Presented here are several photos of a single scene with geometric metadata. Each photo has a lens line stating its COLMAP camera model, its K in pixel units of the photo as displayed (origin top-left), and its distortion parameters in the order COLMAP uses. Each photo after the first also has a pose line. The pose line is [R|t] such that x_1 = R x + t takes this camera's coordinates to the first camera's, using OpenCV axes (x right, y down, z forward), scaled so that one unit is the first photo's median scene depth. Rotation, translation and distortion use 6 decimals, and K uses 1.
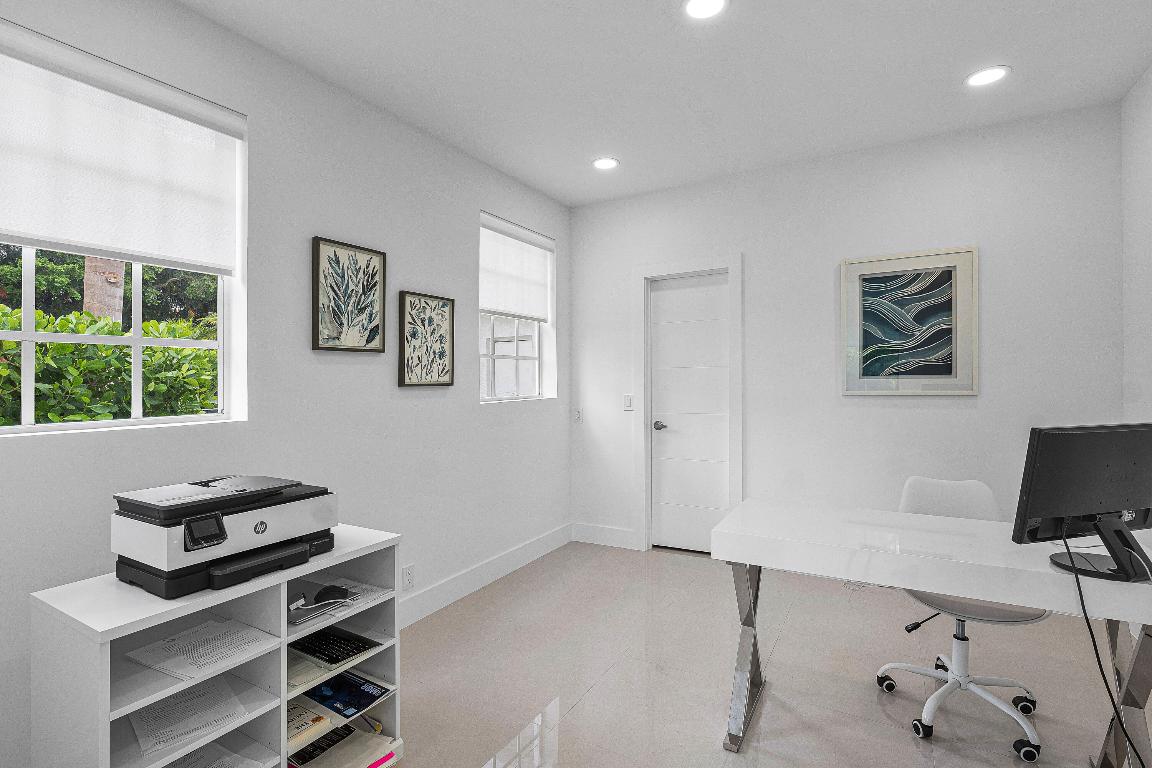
lens RADIAL K [[527.7, 0, 578.2], [0, 527.7, 380.4], [0, 0, 1]] dist [-0.002088, -0.000433]
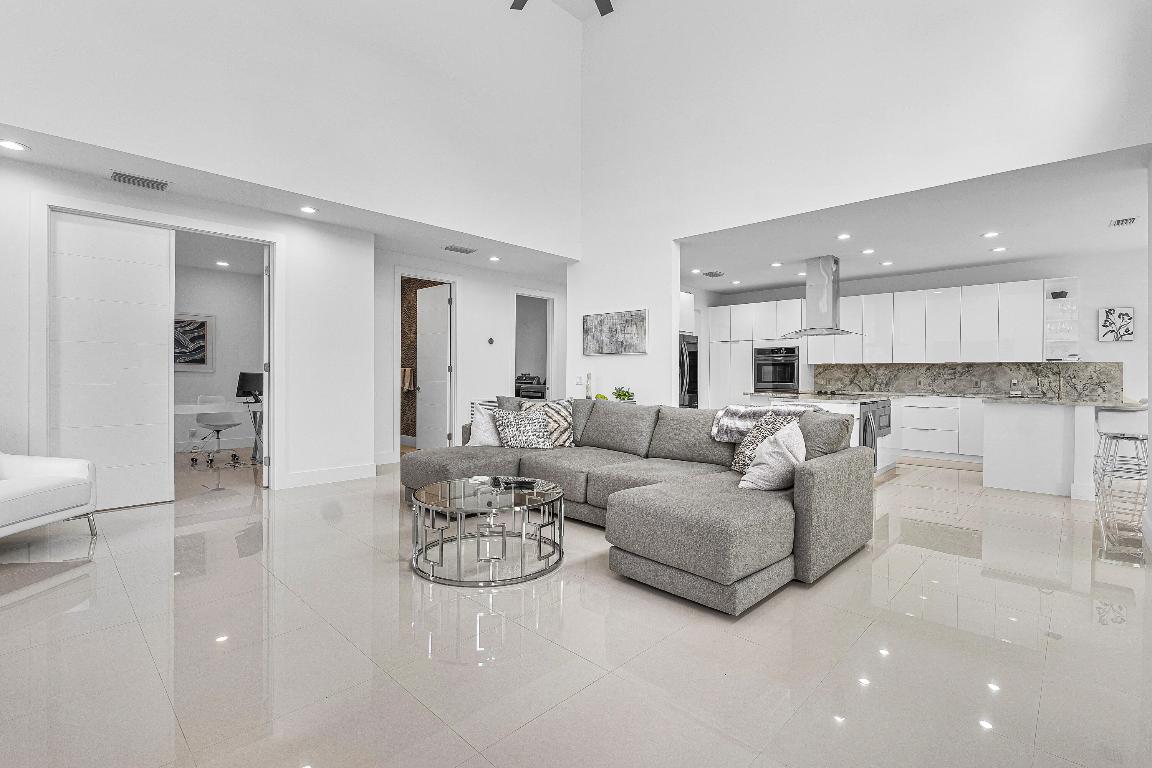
lens RADIAL K [[527.7, 0, 576.9], [0, 527.7, 377.7], [0, 0, 1]] dist [-0.002088, -0.000433]
pose [[0.244092, -0.003804, 0.969745, -1.314799], [-0.002163, 0.999988, 0.004467, 0.041308], [-0.969750, -0.003188, 0.244081, -1.357250]]
